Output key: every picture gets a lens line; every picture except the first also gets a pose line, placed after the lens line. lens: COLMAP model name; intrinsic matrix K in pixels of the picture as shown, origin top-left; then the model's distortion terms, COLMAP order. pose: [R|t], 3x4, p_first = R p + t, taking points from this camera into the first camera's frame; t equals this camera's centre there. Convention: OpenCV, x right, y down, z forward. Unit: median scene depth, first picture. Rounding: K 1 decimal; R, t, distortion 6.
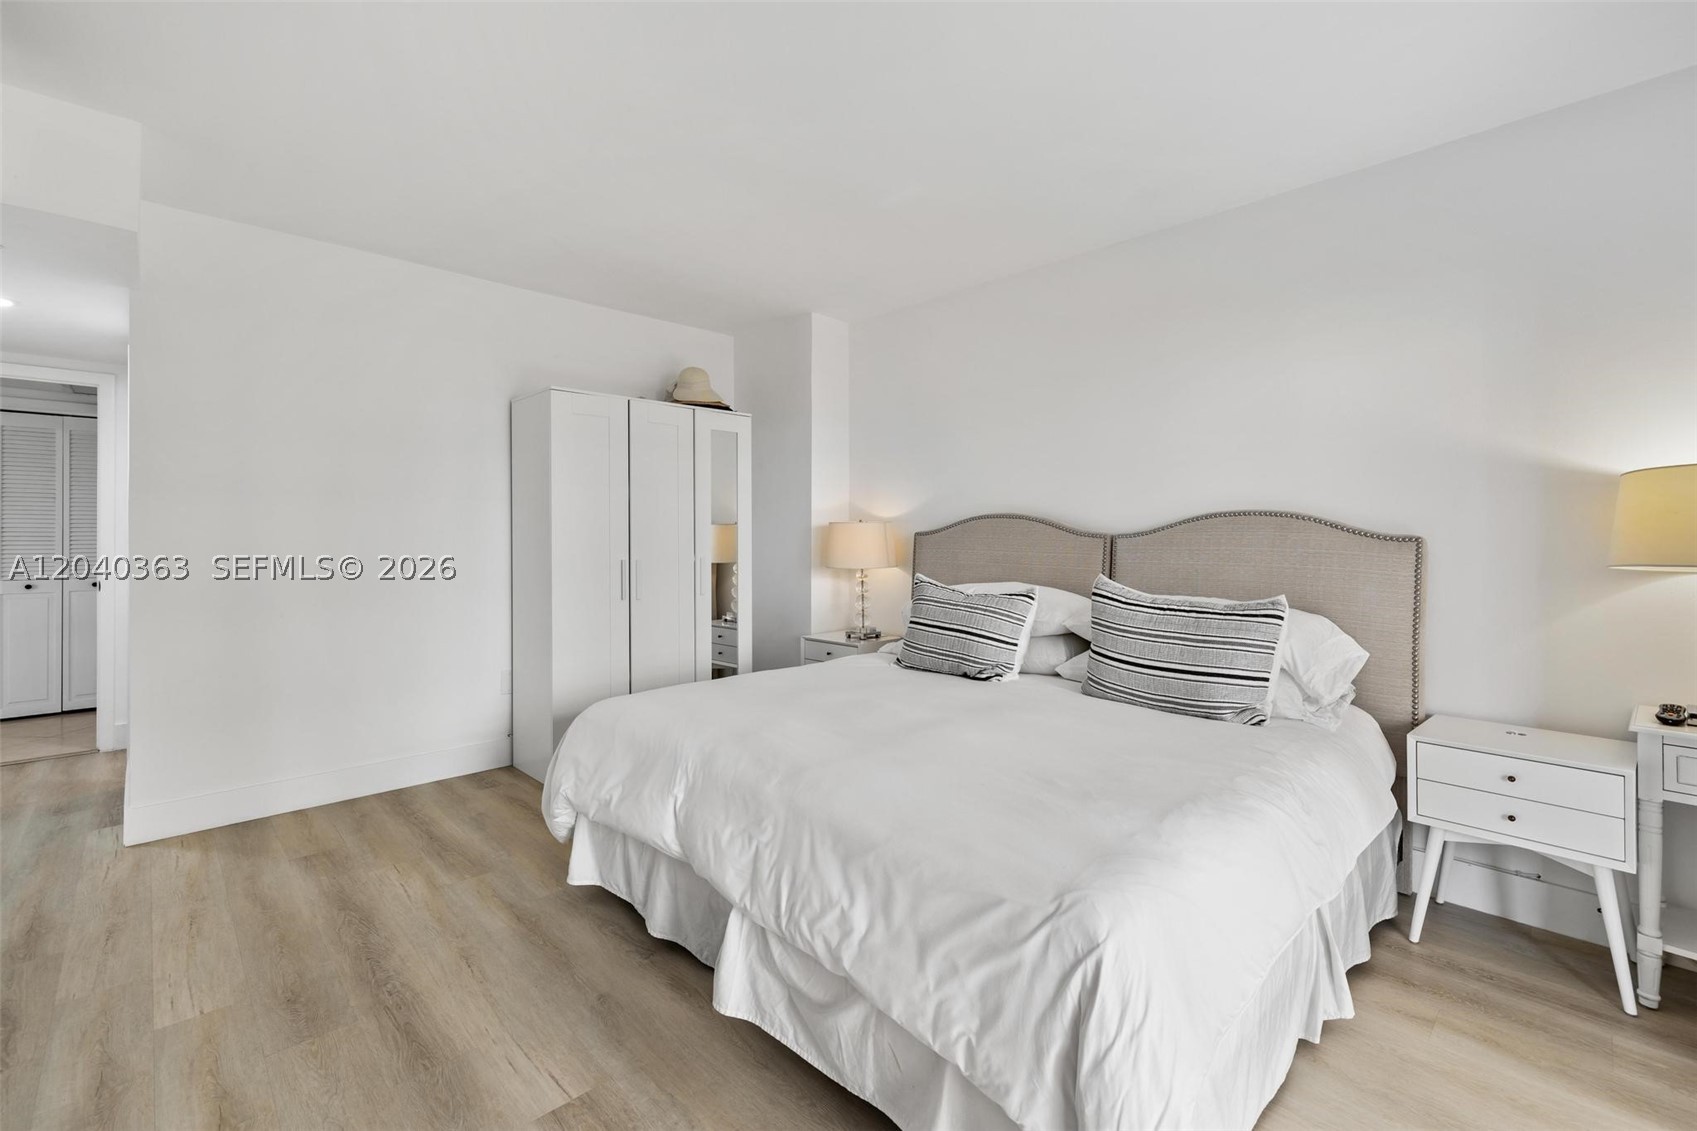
lens RADIAL K [[727.8, 0, 838.8], [0, 727.8, 548.8], [0, 0, 1]] dist [0.002920, 0.000711]
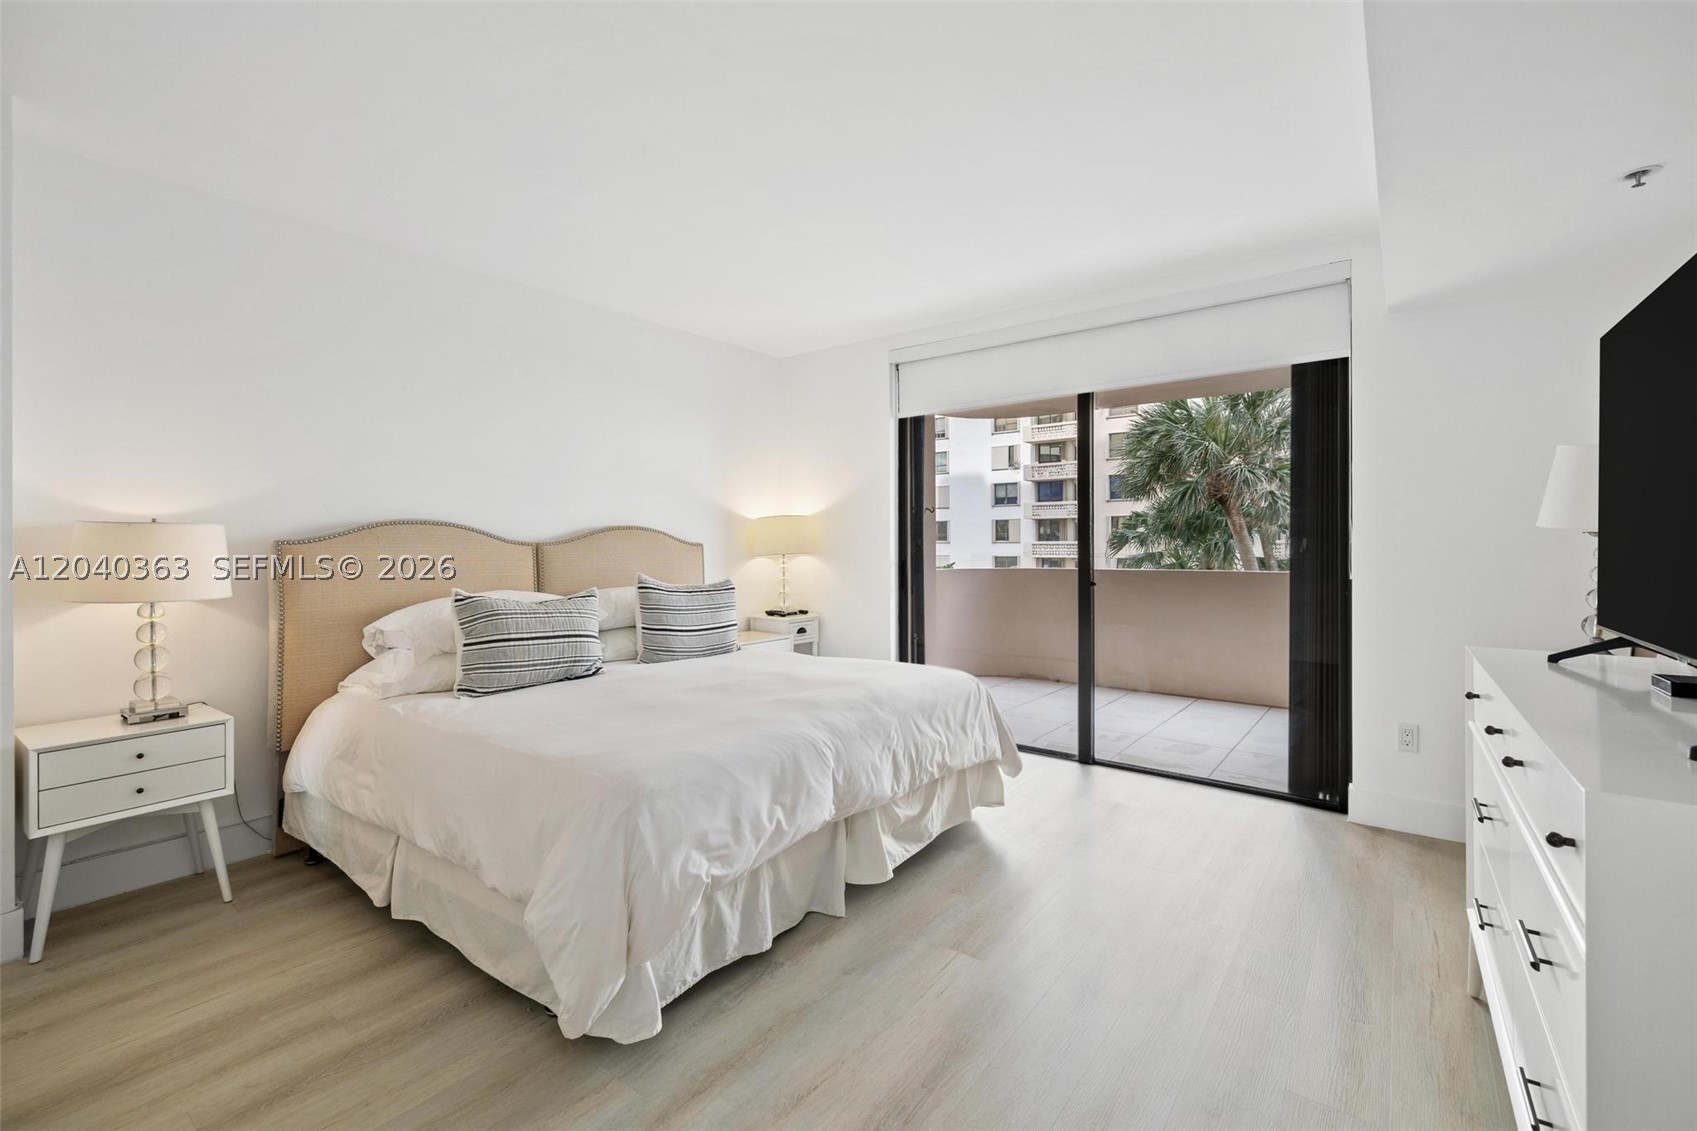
lens RADIAL K [[727.8, 0, 839.5], [0, 727.8, 551.5], [0, 0, 1]] dist [0.002920, 0.000711]
pose [[-0.153454, -0.013963, 0.988057, -1.173894], [0.016087, 0.999732, 0.016626, -0.024082], [-0.988025, 0.018446, -0.153188, 0.987983]]
